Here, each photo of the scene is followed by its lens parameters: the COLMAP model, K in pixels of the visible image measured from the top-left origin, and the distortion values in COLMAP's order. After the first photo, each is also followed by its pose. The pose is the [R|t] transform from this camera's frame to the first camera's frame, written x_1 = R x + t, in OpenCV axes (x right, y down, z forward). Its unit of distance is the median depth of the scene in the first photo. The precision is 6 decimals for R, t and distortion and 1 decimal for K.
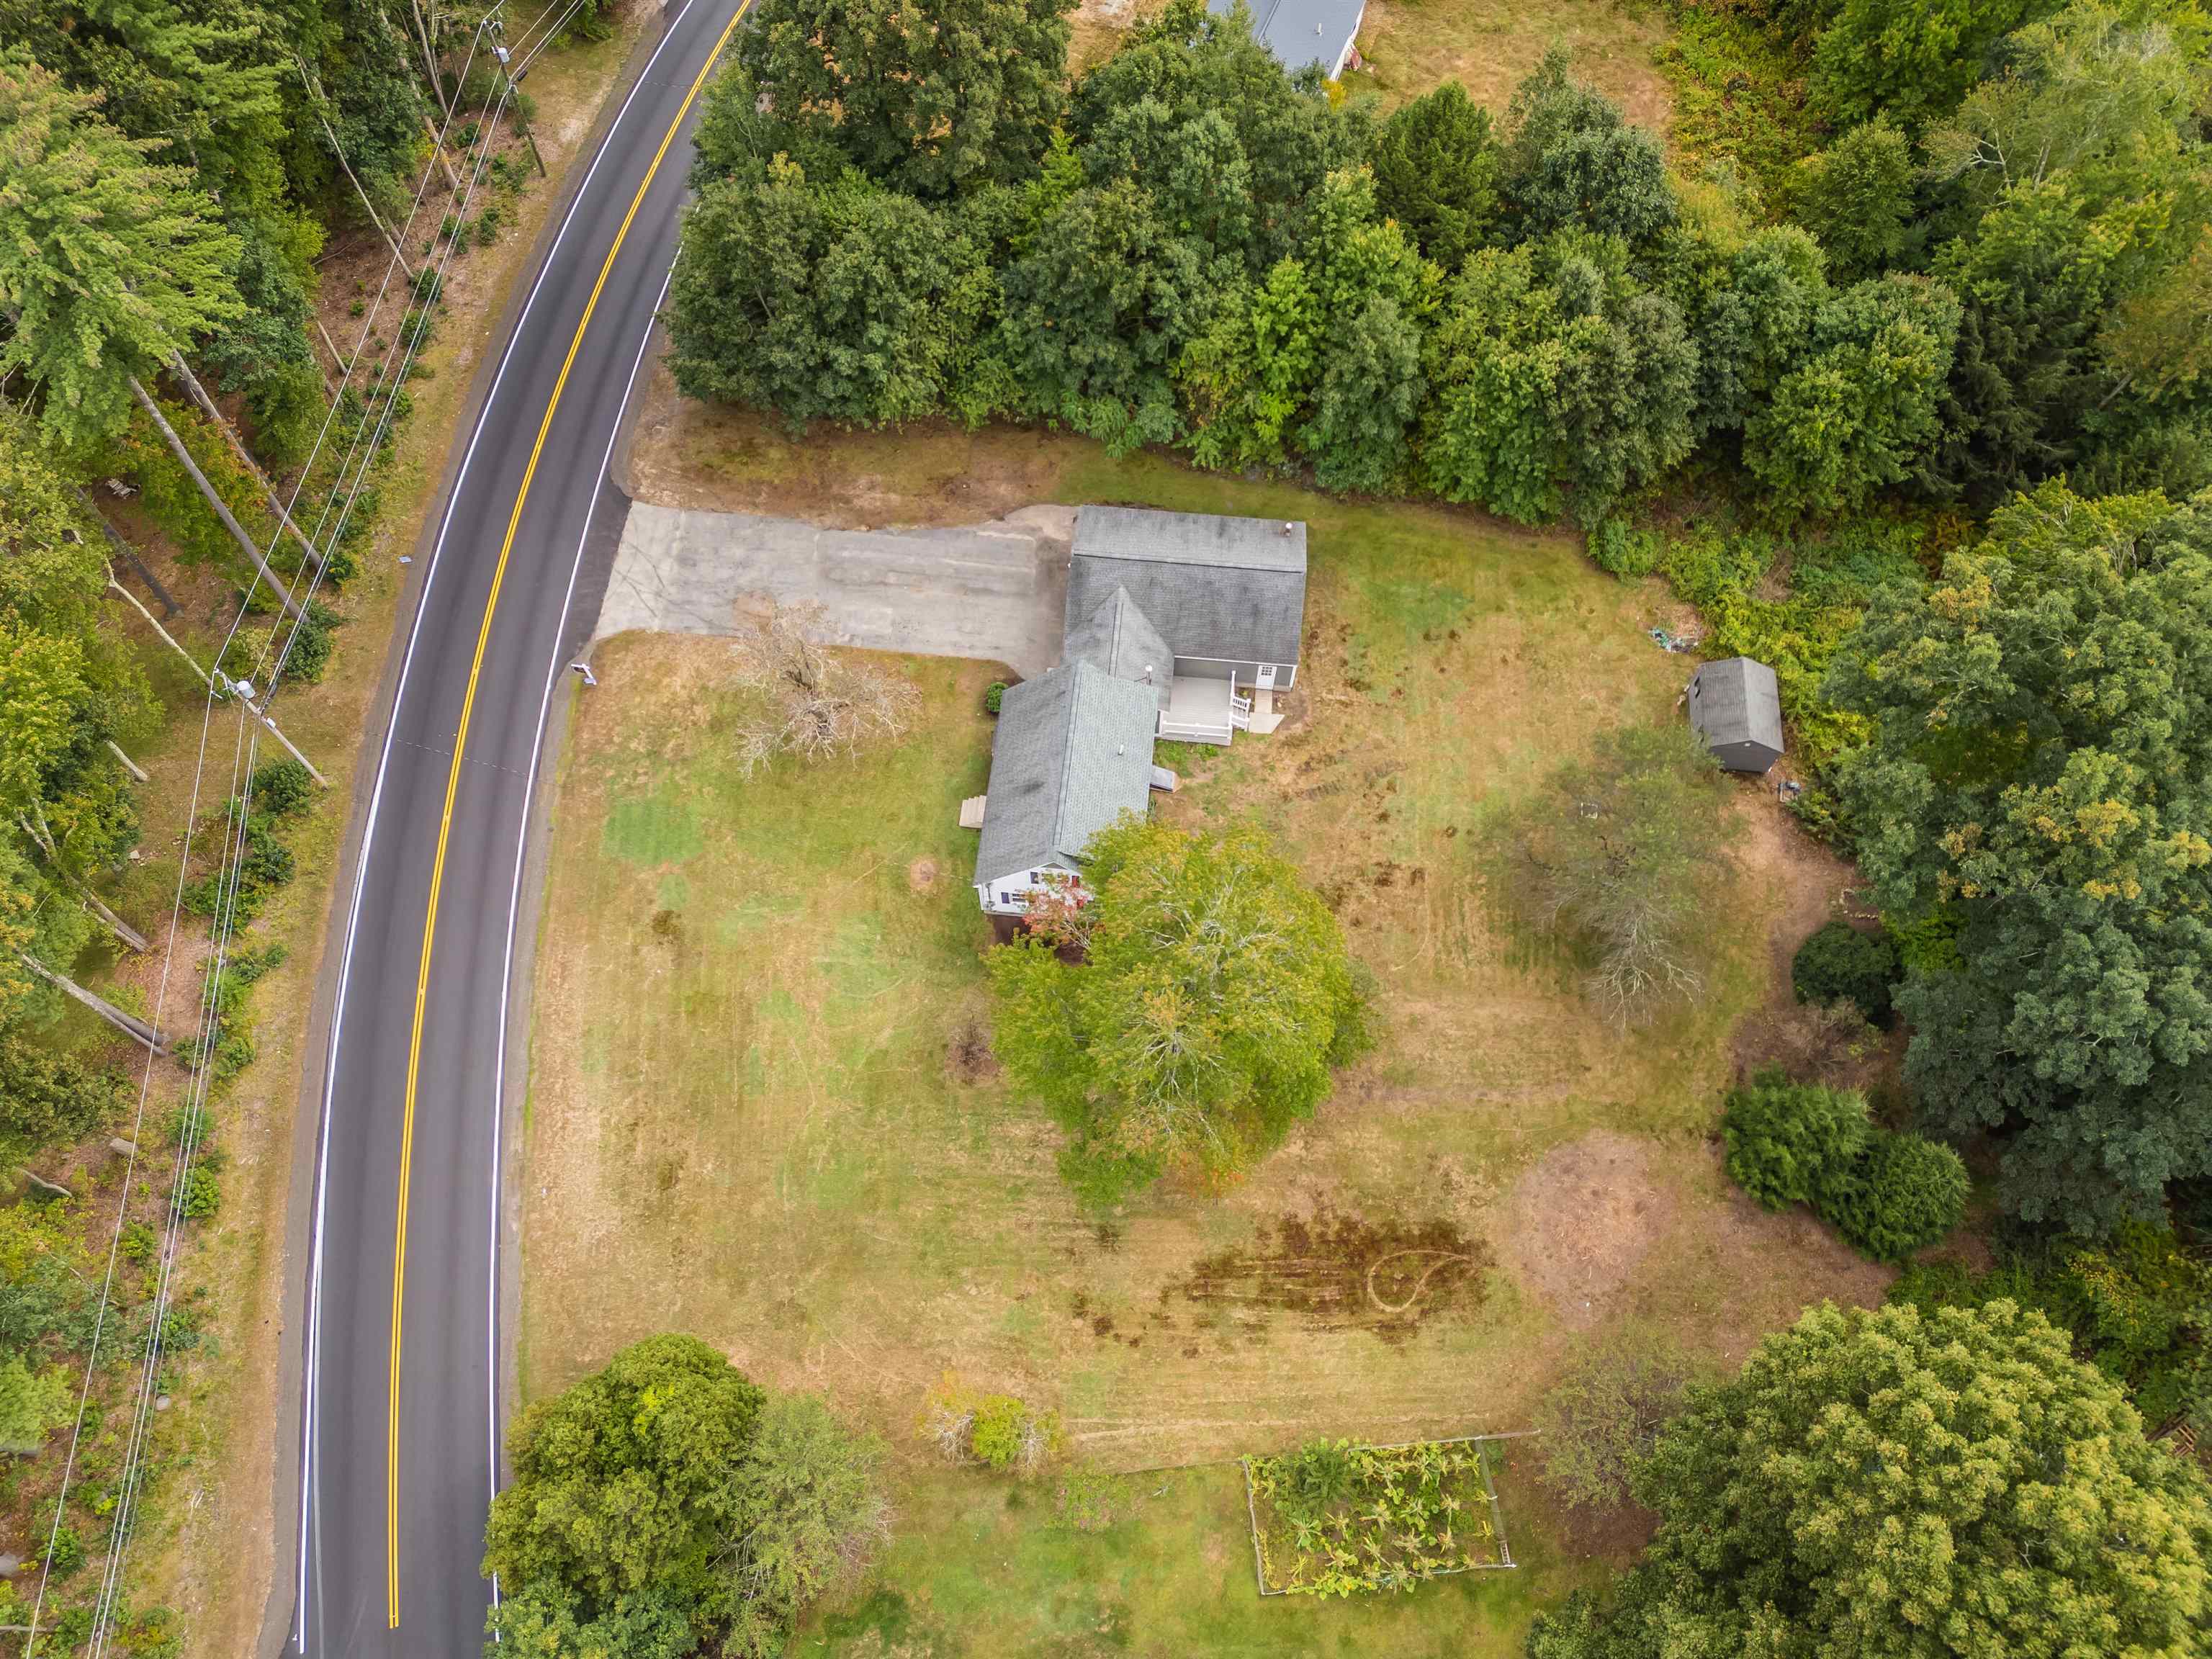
lens RADIAL K [[1547.7, 0, 1108.3], [0, 1547.7, 820.1], [0, 0, 1]] dist [0.095478, -0.097809]
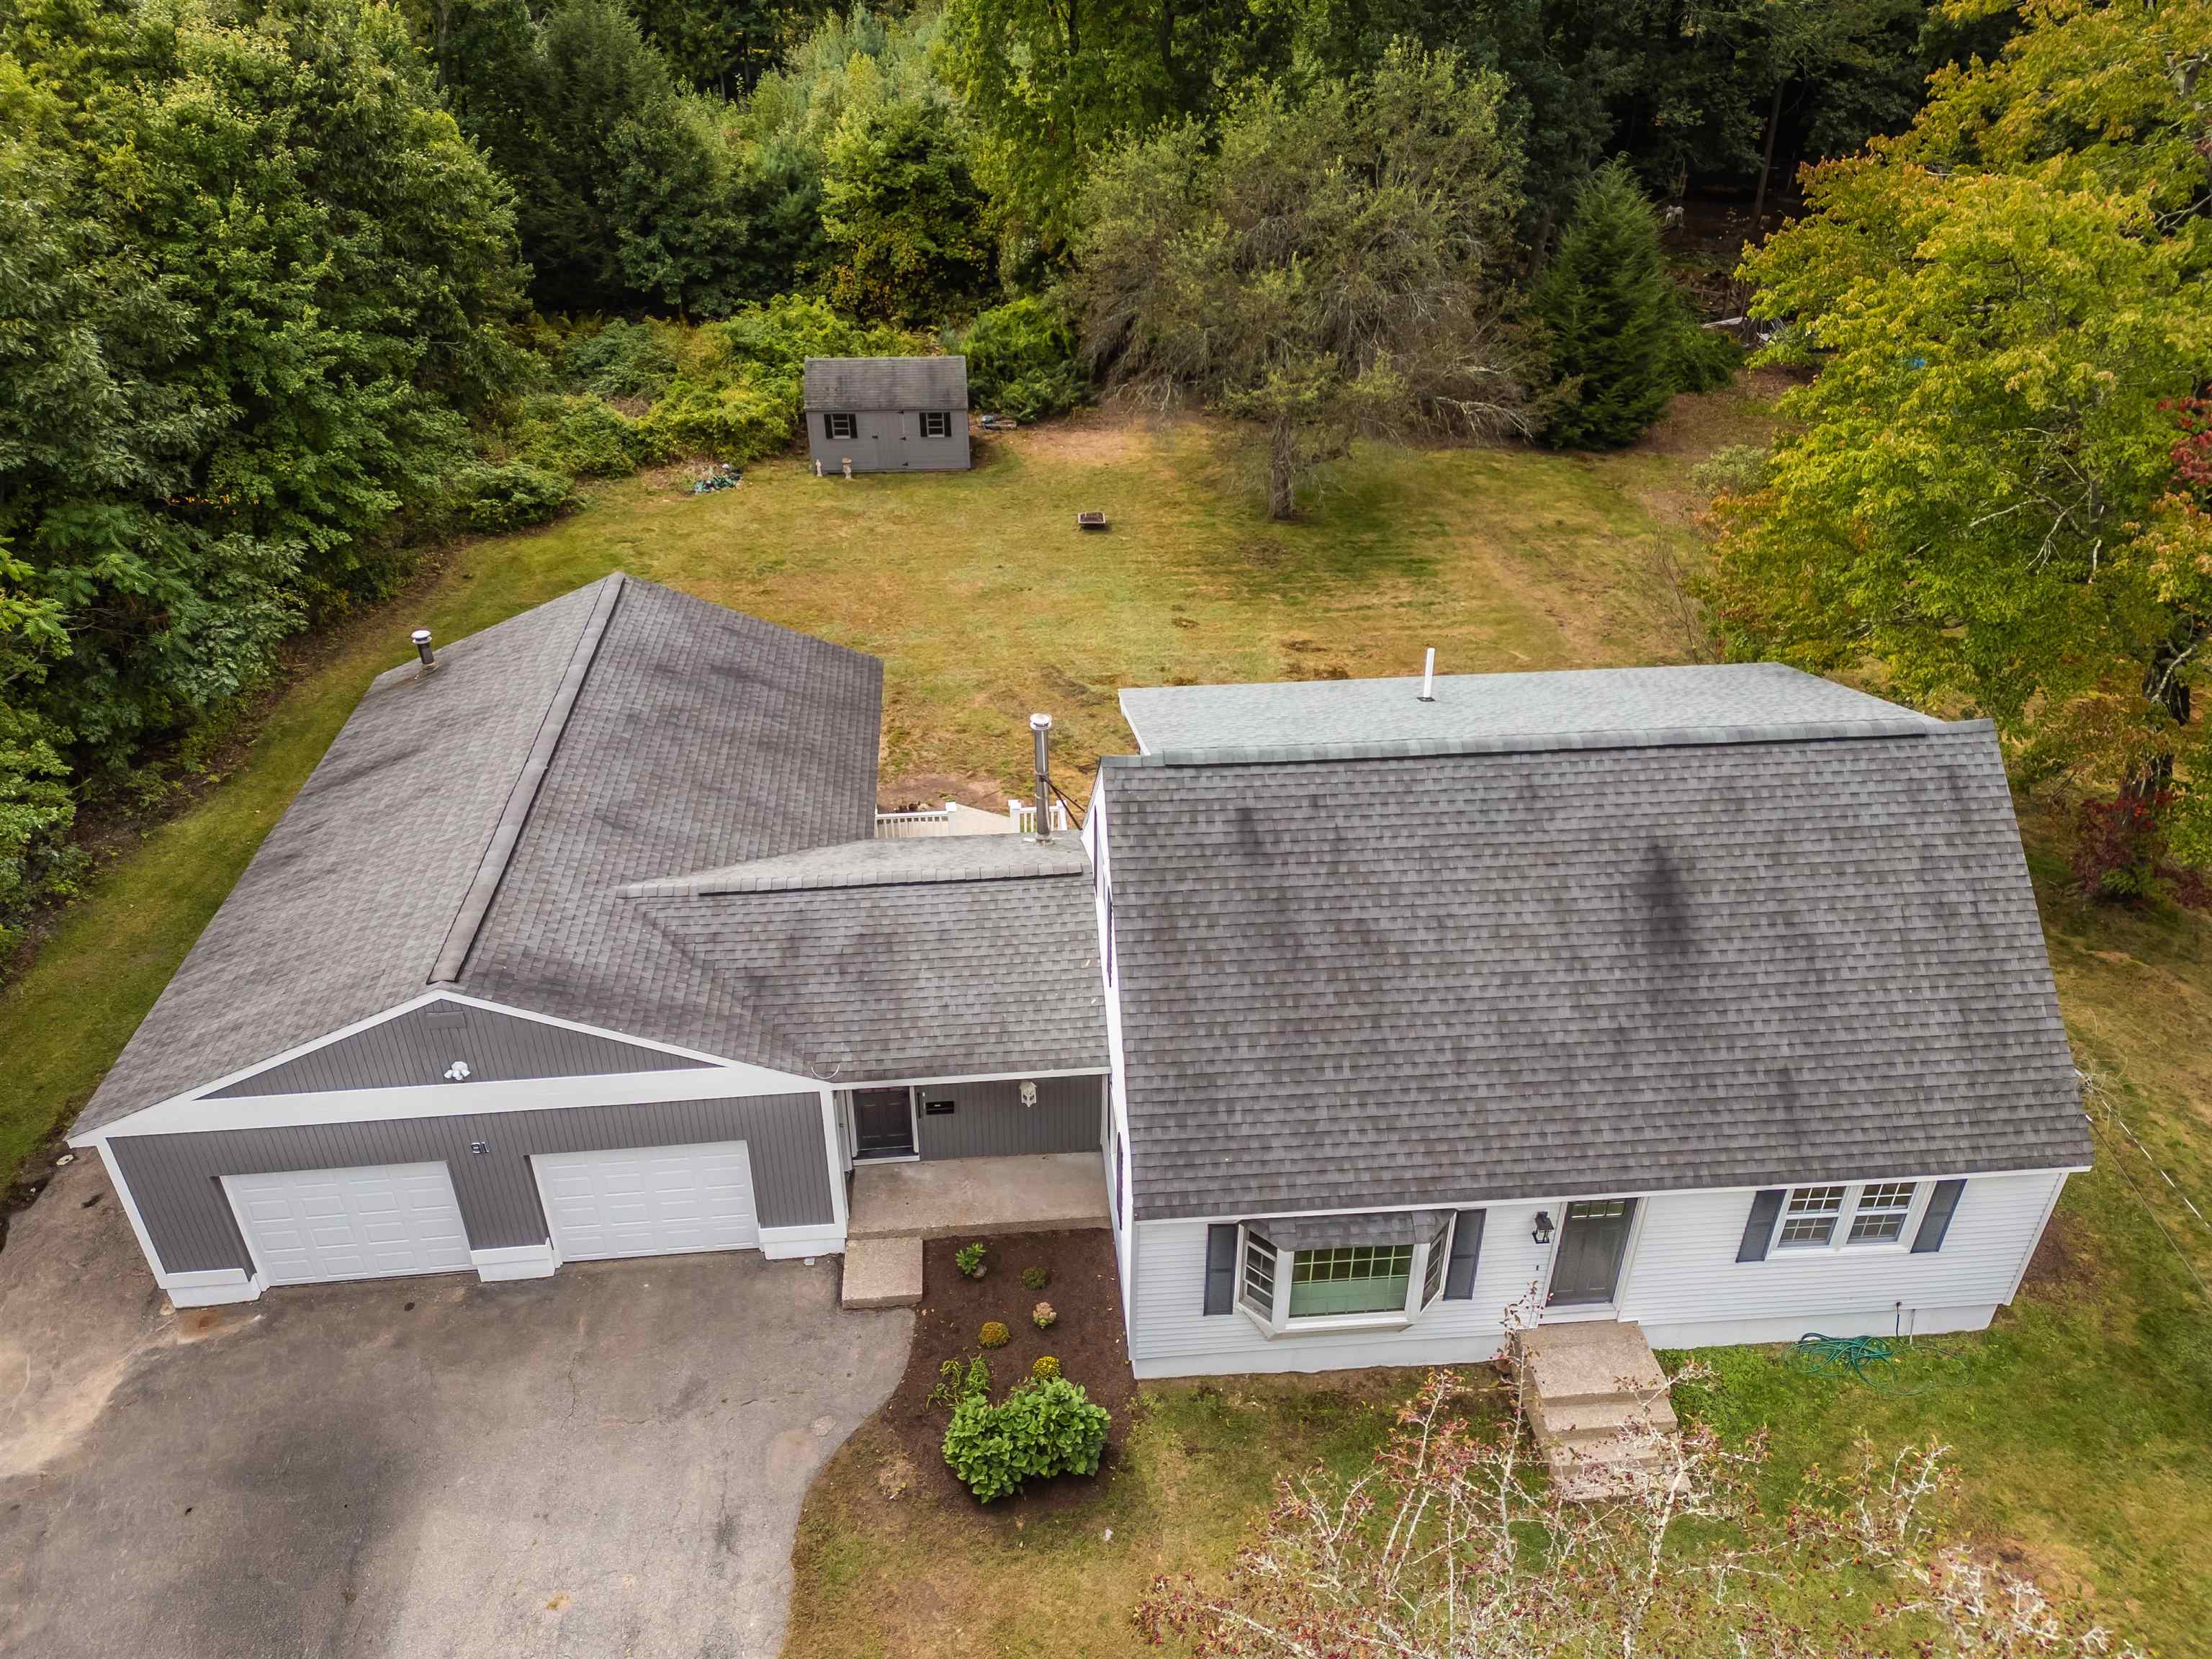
lens RADIAL K [[1547.7, 0, 1108.3], [0, 1547.7, 820.1], [0, 0, 1]] dist [0.095478, -0.097809]
pose [[-0.192301, -0.519083, 0.832810, -0.230171], [0.867498, 0.306818, 0.391547, -0.197982], [-0.458767, 0.797757, 0.391302, 0.907938]]
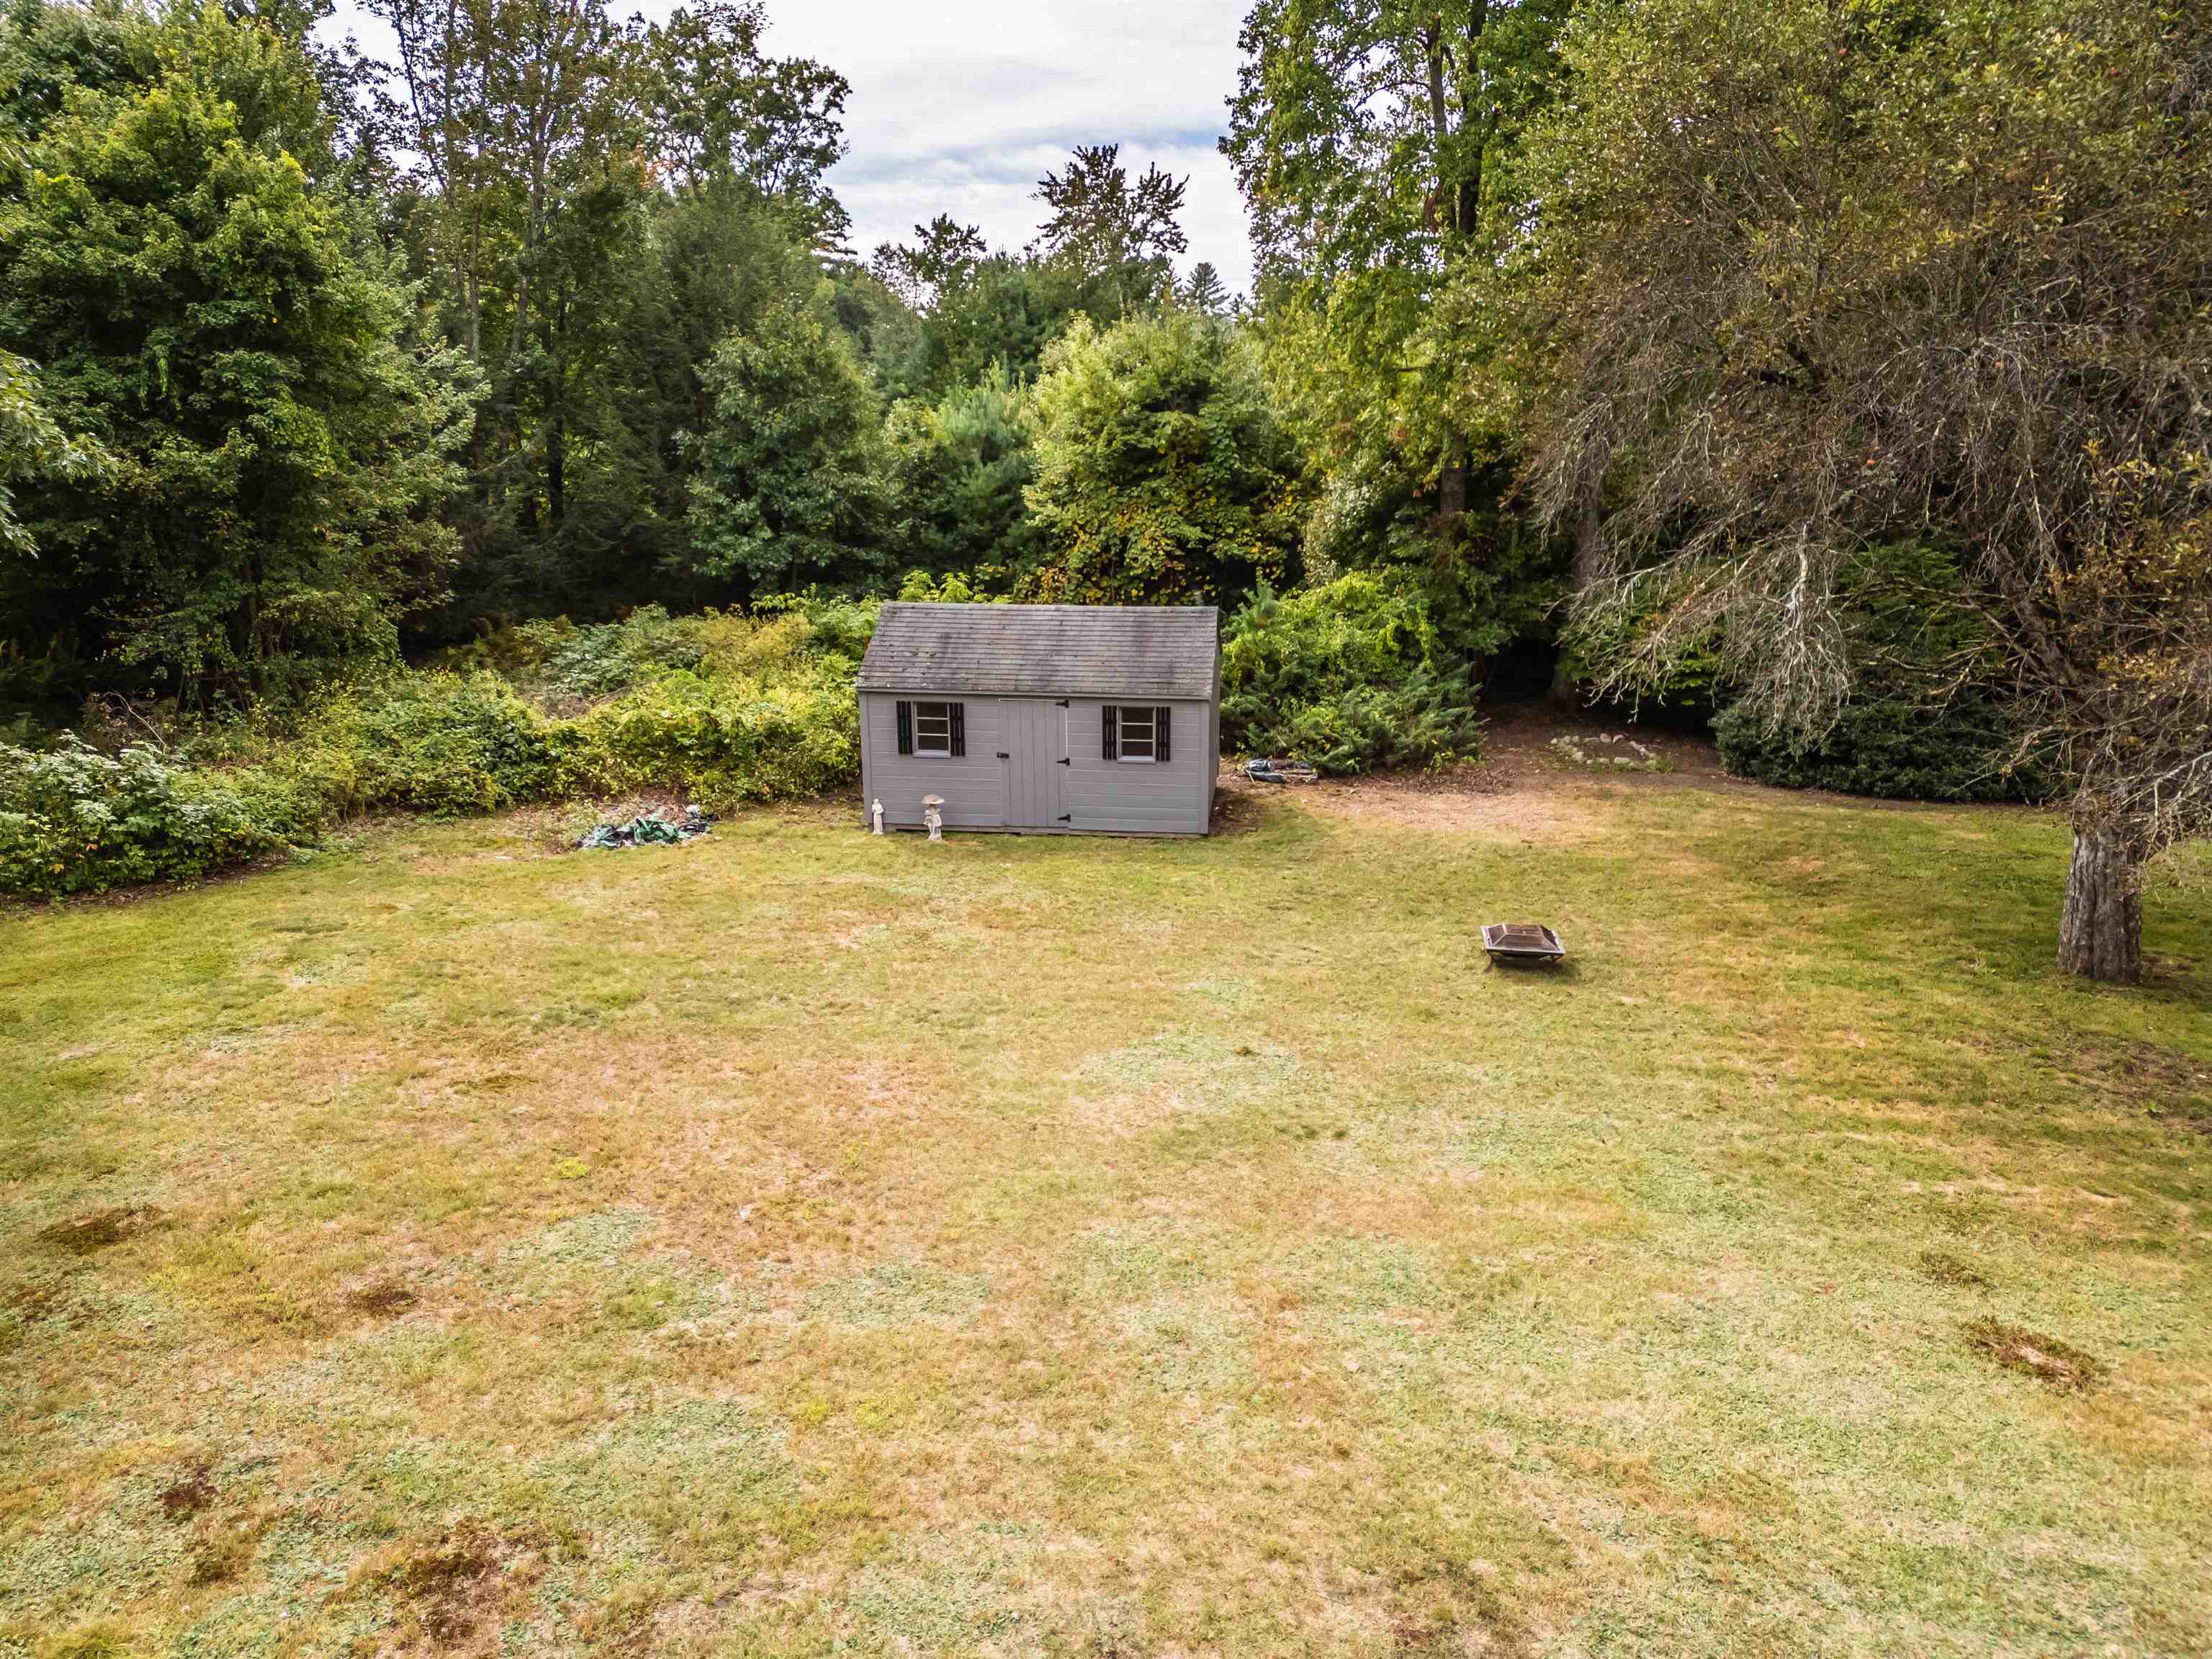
lens RADIAL K [[1547.7, 0, 1108.3], [0, 1547.7, 820.1], [0, 0, 1]] dist [0.095478, -0.097809]
pose [[0.001090, -0.233556, 0.972343, 0.121783], [0.884338, 0.454160, 0.108098, -0.086707], [-0.466846, 0.859762, 0.207037, 1.018872]]
